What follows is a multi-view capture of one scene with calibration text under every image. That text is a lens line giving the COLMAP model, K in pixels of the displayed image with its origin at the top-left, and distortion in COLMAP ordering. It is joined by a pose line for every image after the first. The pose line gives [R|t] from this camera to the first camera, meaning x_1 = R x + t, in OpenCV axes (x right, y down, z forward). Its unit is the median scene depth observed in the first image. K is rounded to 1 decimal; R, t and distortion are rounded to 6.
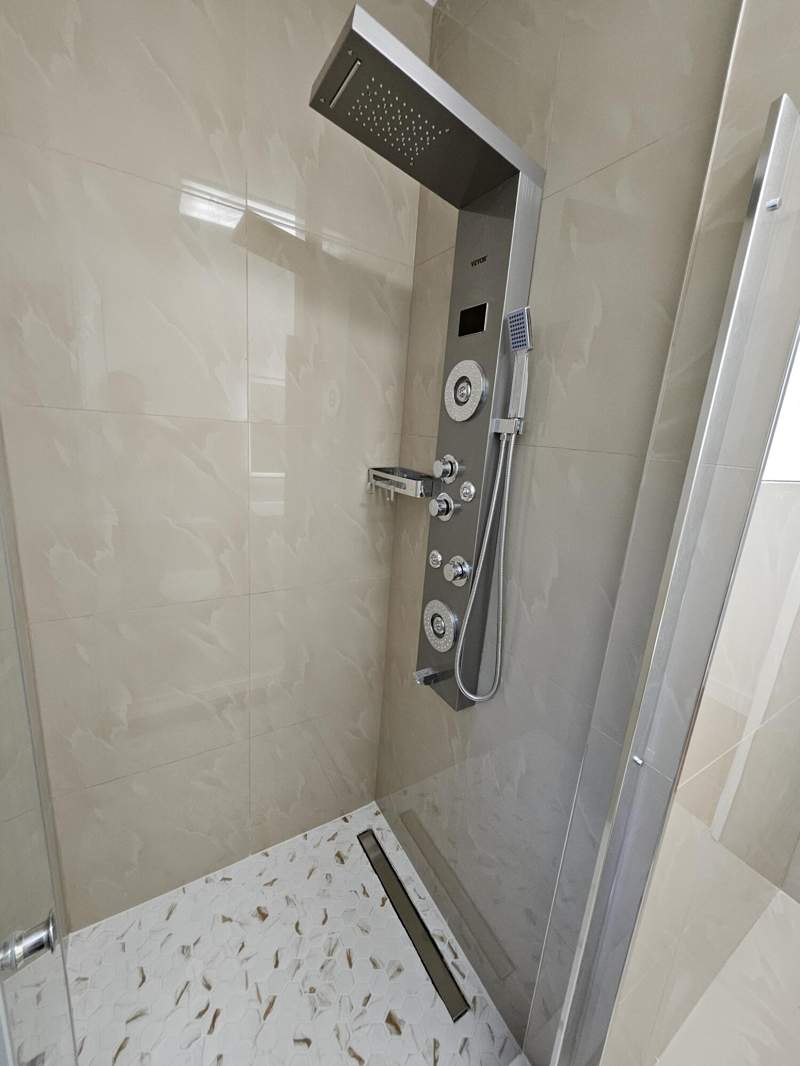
lens RADIAL K [[412.7, 0, 403.8], [0, 412.7, 528.0], [0, 0, 1]] dist [-0.000778, -0.000181]
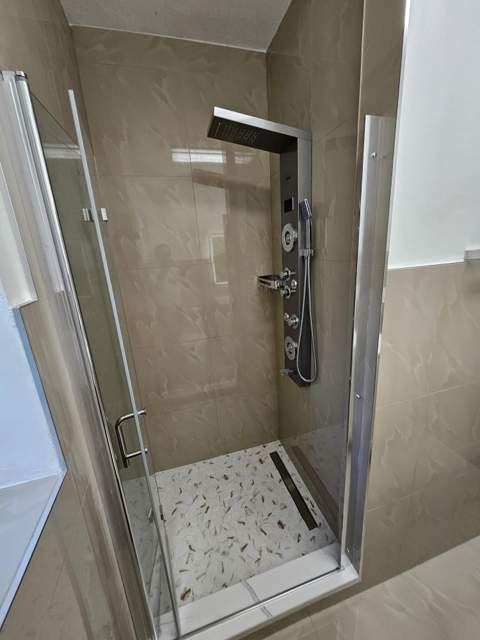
lens RADIAL K [[247.8, 0, 242.3], [0, 247.8, 317.0], [0, 0, 1]] dist [-0.000778, -0.000181]
pose [[0.954424, -0.065256, -0.291234, 0.219733], [0.075627, 0.996836, 0.024483, 0.024882], [0.288715, -0.045393, 0.956338, -0.271037]]
